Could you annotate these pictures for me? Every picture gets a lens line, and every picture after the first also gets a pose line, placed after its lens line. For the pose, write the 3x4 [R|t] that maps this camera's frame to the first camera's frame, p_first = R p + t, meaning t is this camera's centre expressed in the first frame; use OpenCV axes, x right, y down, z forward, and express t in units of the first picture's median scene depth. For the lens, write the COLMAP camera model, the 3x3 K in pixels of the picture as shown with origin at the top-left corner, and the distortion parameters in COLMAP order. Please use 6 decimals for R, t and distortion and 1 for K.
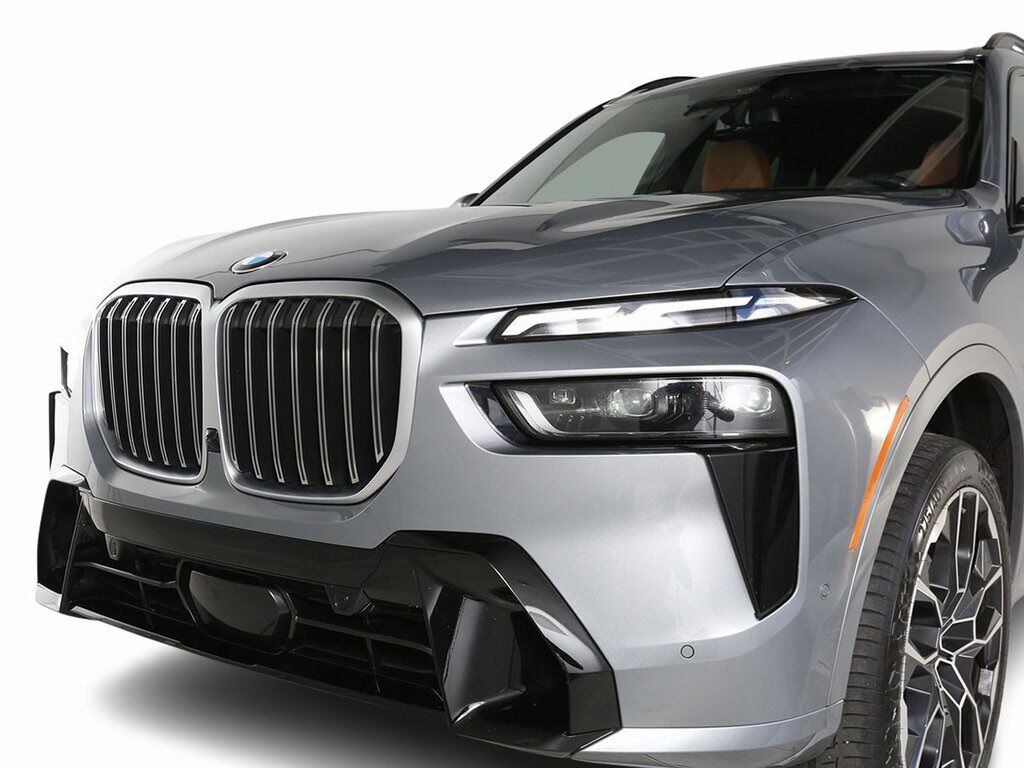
lens RADIAL K [[981.6, 0, 512.0], [0, 981.6, 384.0], [0, 0, 1]] dist [-0.096642, -0.002247]
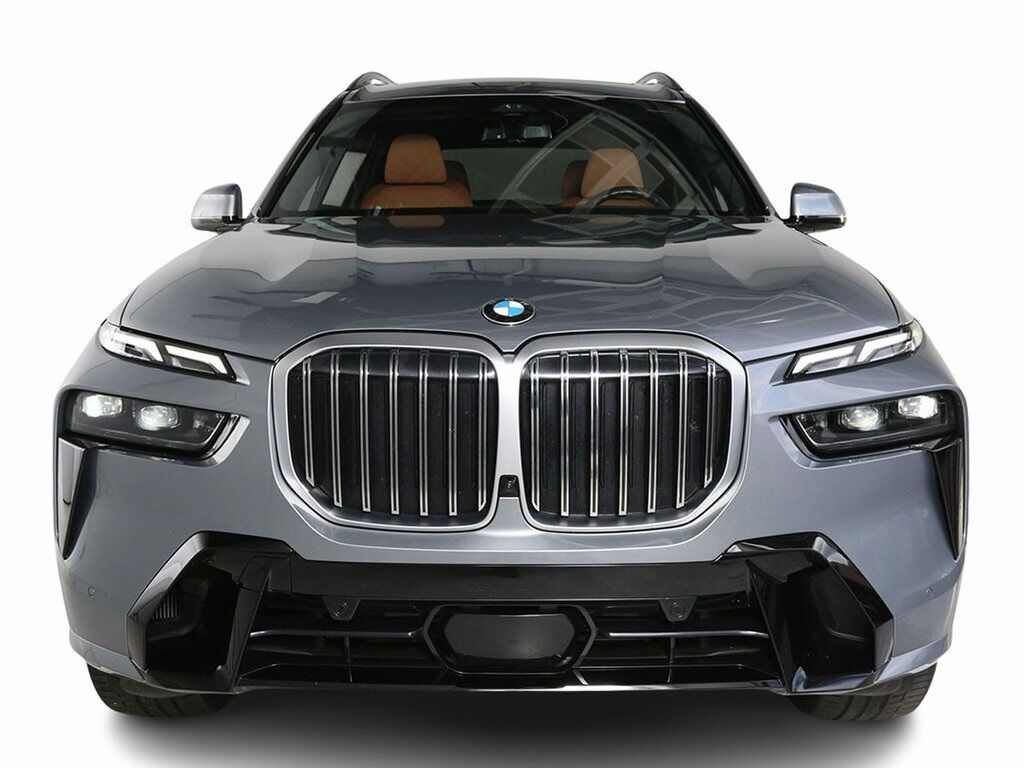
lens RADIAL K [[857.5, 0, 512.0], [0, 857.5, 384.0], [0, 0, 1]] dist [-0.217493, -0.000790]
pose [[0.901418, -0.083510, 0.424820, -0.472923], [0.071519, 0.996463, 0.044127, -0.065360], [-0.427003, -0.009394, 0.904202, 0.103303]]
